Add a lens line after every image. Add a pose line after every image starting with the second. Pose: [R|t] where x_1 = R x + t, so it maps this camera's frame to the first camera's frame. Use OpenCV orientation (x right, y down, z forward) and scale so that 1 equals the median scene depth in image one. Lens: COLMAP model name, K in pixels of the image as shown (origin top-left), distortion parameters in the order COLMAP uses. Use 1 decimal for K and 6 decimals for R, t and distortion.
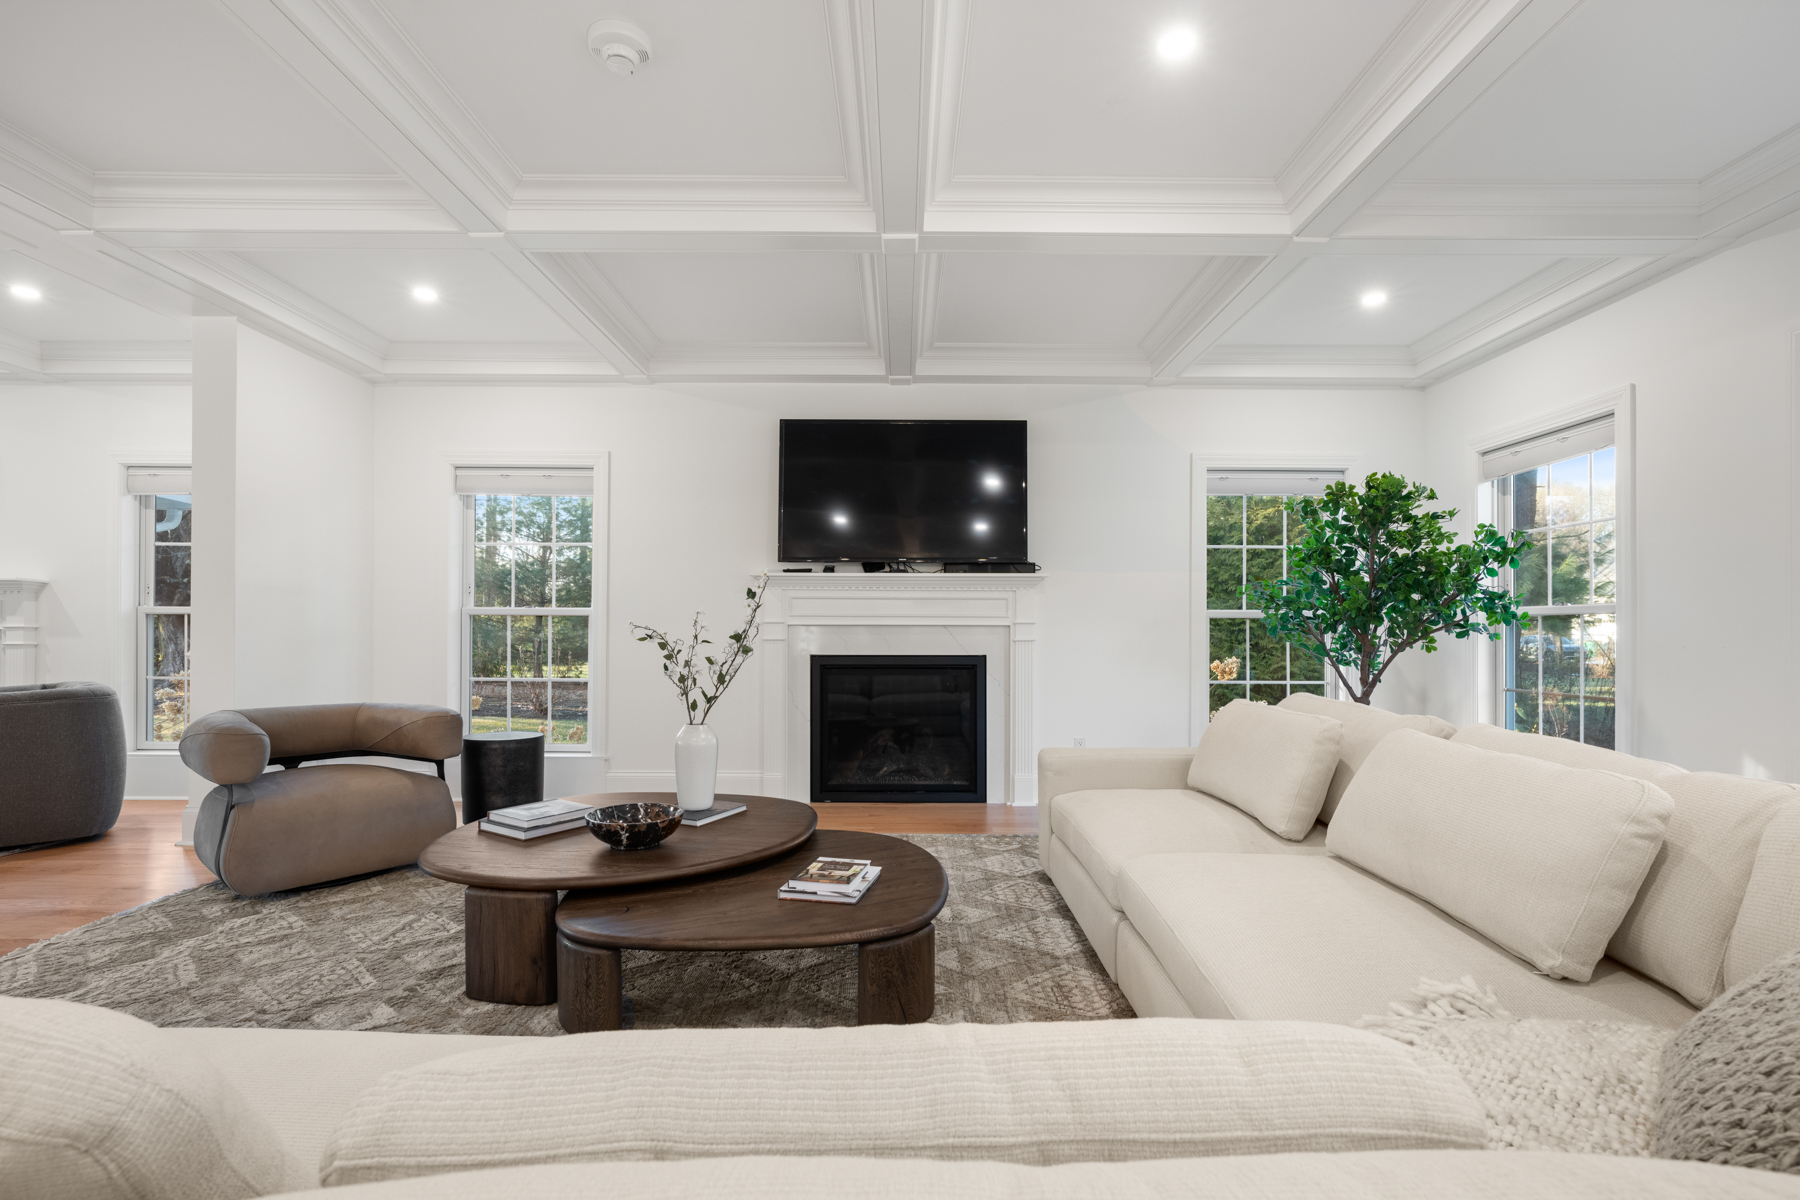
lens RADIAL K [[815.1, 0, 888.6], [0, 815.1, 631.5], [0, 0, 1]] dist [0.001418, -0.000804]
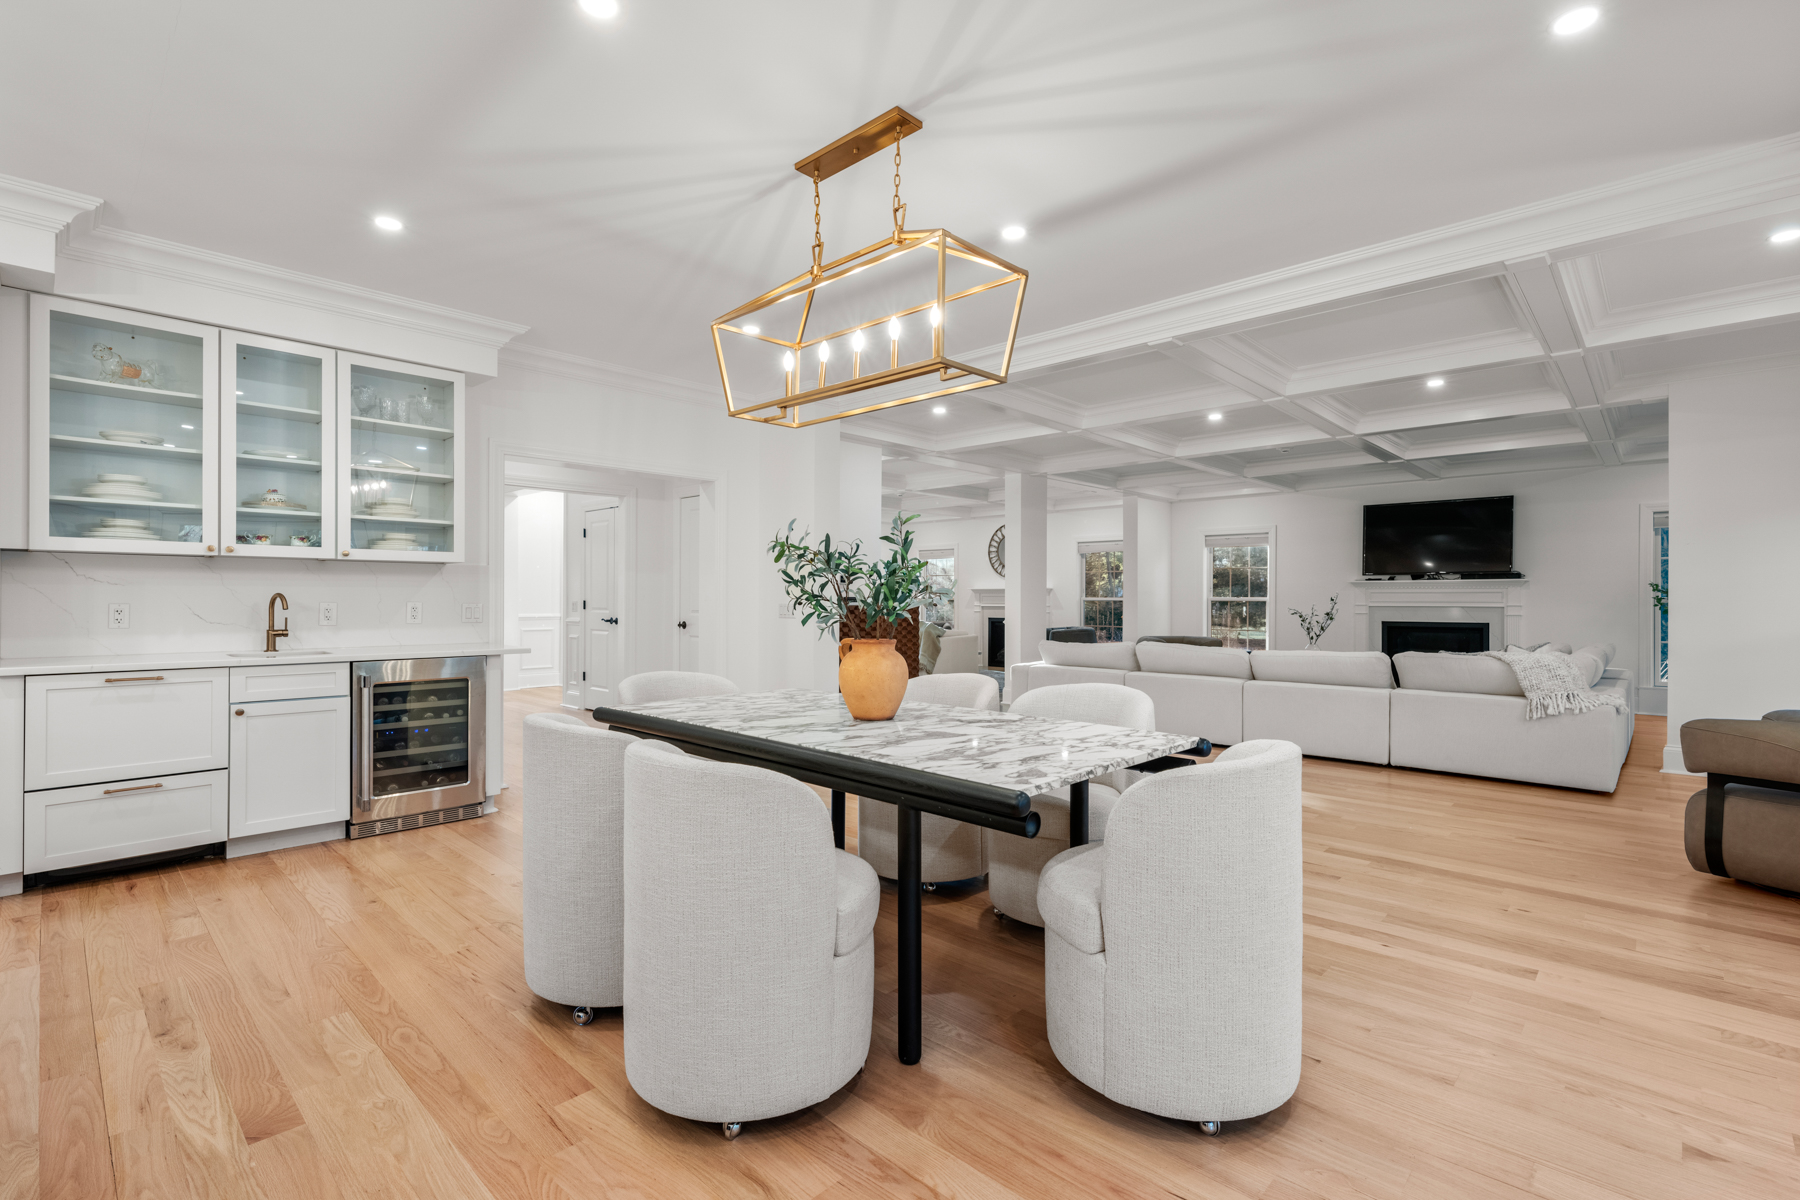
lens RADIAL K [[792.1, 0, 889.5], [0, 792.1, 600.4], [0, 0, 1]] dist [-0.003051, 0.000165]
pose [[0.721027, -0.000597, -0.692906, 0.414584], [0.005555, 0.999972, 0.004919, -0.041678], [0.692884, -0.007396, 0.721011, -1.362144]]
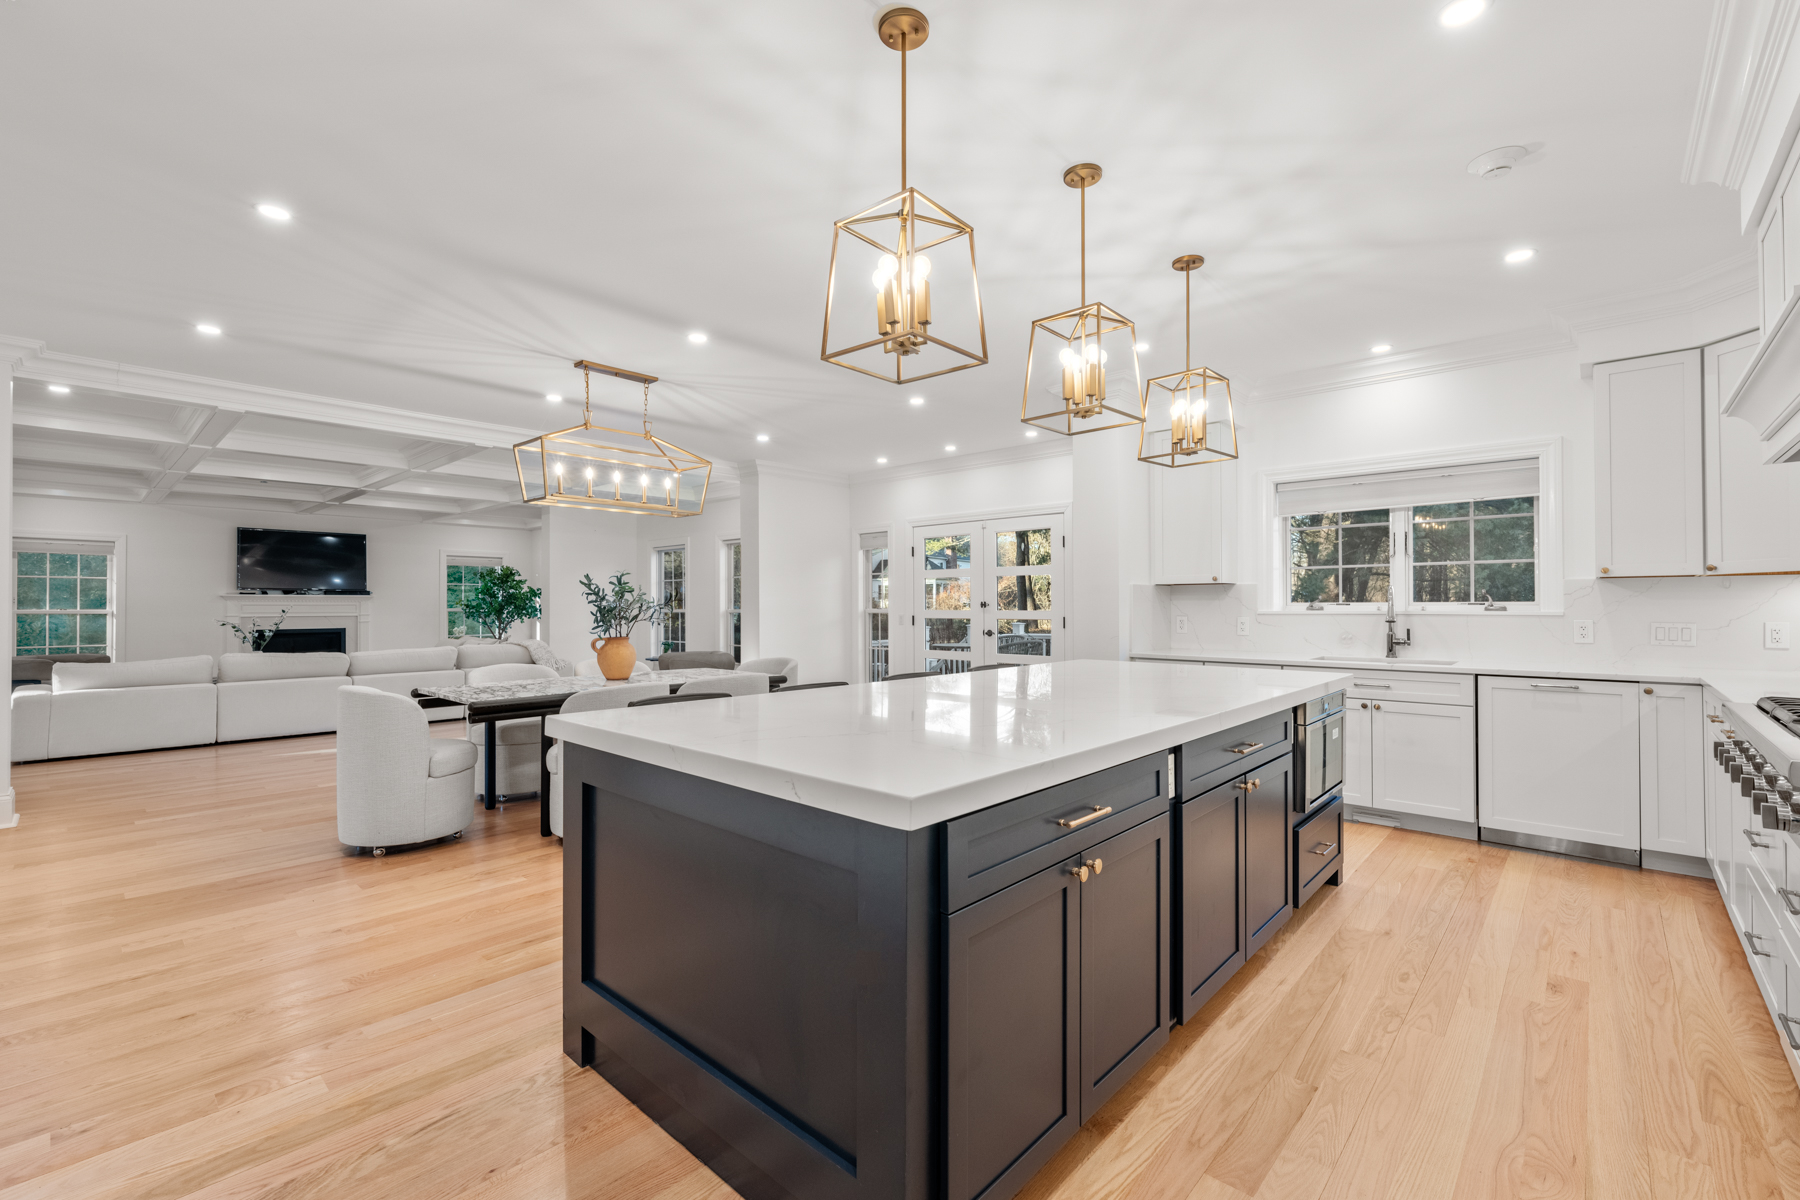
lens RADIAL K [[764.1, 0, 912.0], [0, 764.1, 596.8], [0, 0, 1]] dist [-0.001688, 0.000002]
pose [[0.656552, 0.006611, 0.754252, -0.539927], [-0.002758, 0.999976, -0.006364, -0.059921], [-0.754276, 0.002098, 0.656554, -1.965210]]
